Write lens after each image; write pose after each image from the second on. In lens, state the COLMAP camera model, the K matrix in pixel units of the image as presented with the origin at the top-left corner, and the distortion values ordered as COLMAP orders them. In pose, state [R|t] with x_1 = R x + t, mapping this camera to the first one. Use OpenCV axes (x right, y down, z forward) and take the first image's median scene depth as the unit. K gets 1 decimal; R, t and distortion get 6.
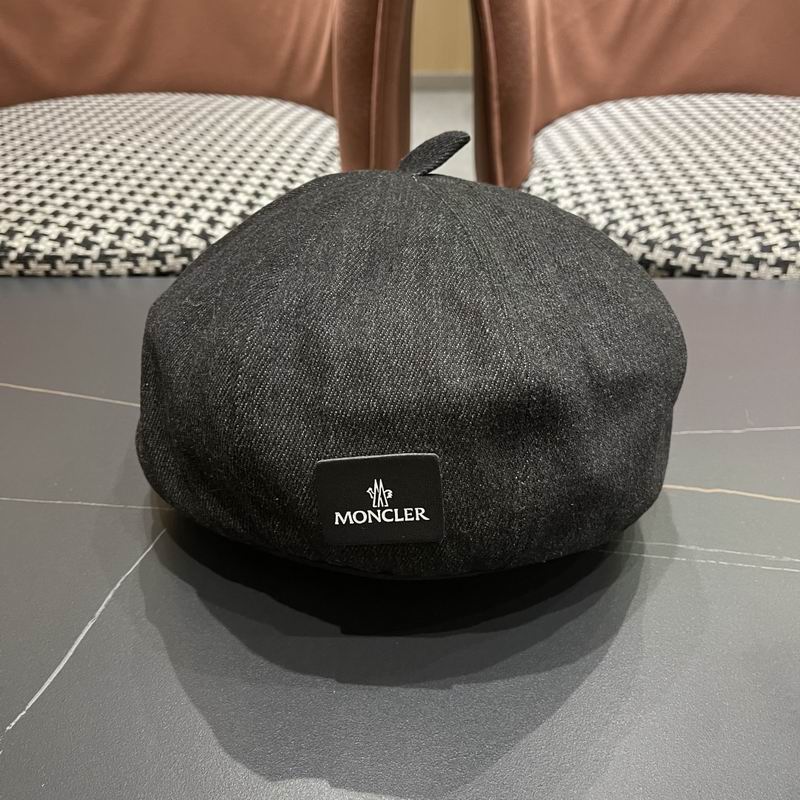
lens RADIAL K [[848.2, 0, 401.6], [0, 848.2, 401.0], [0, 0, 1]] dist [0.014352, 0.000000]
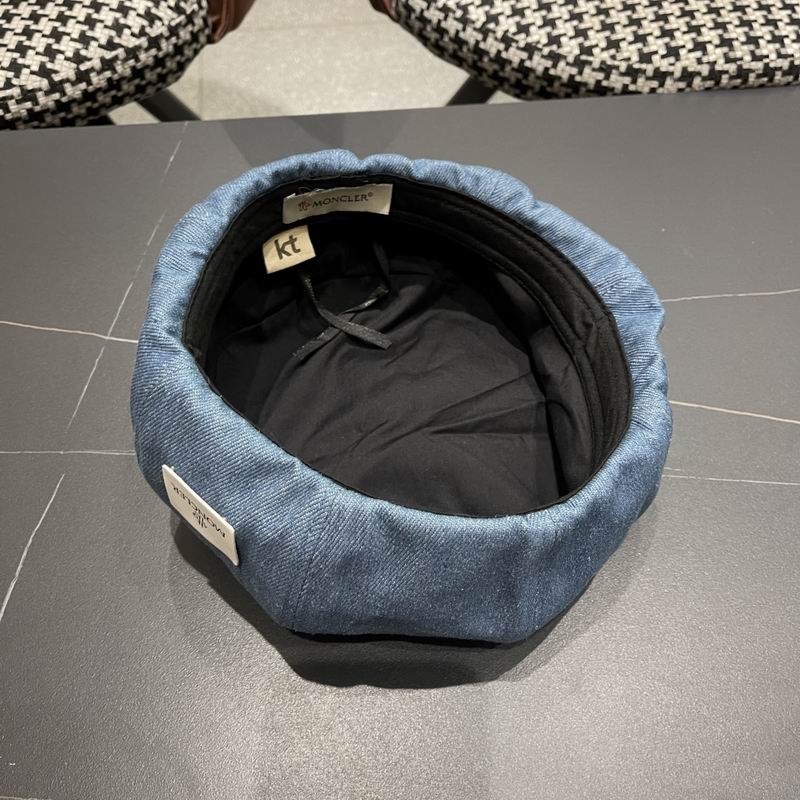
lens RADIAL K [[848.2, 0, 402.6], [0, 848.2, 415.9], [0, 0, 1]] dist [0.014352, 0.000000]
pose [[0.994776, -0.083416, 0.058840, 0.063762], [0.051709, 0.908758, 0.414107, -0.216129], [-0.088014, -0.408901, 0.908325, -0.012208]]
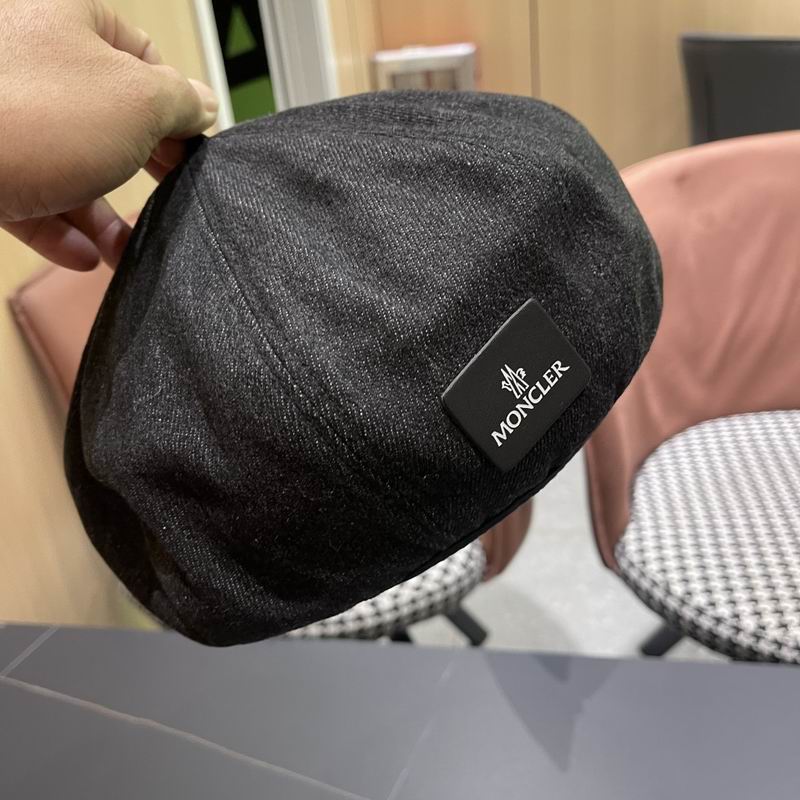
lens RADIAL K [[848.2, 0, 409.2], [0, 848.2, 395.2], [0, 0, 1]] dist [0.014352, 0.000000]
pose [[0.980648, -0.008381, -0.195602, 0.095780], [-0.011772, 0.994752, -0.101637, -0.387656], [0.195427, 0.101973, 0.975402, -0.358370]]
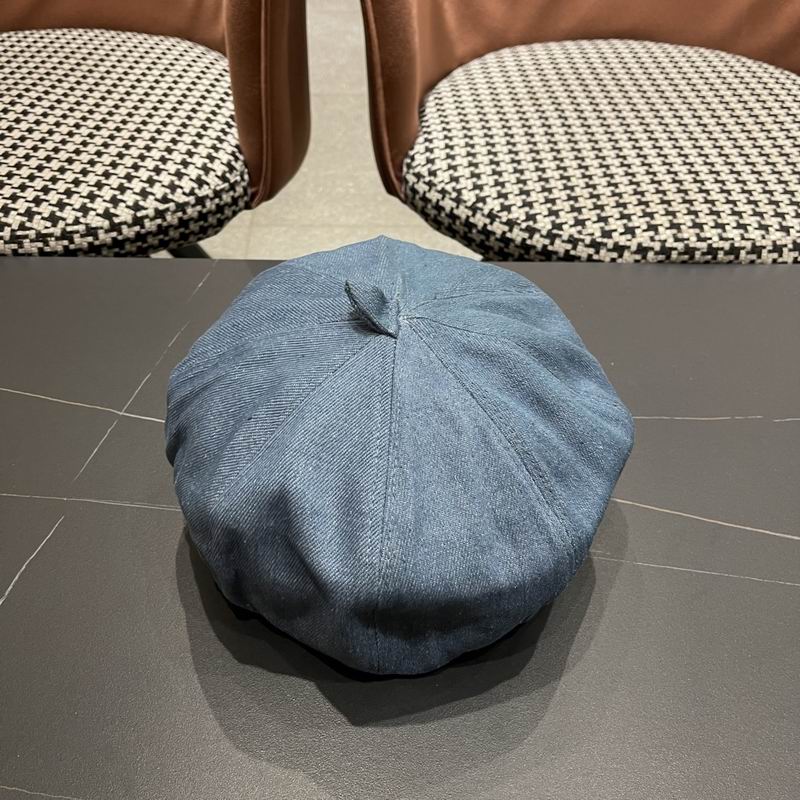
lens RADIAL K [[848.2, 0, 395.1], [0, 848.2, 399.6], [0, 0, 1]] dist [0.014352, 0.000000]
pose [[0.999499, 0.001077, 0.031641, 0.106519], [-0.006246, 0.986490, 0.163704, -0.139892], [-0.031037, -0.163820, 0.986002, -0.142028]]
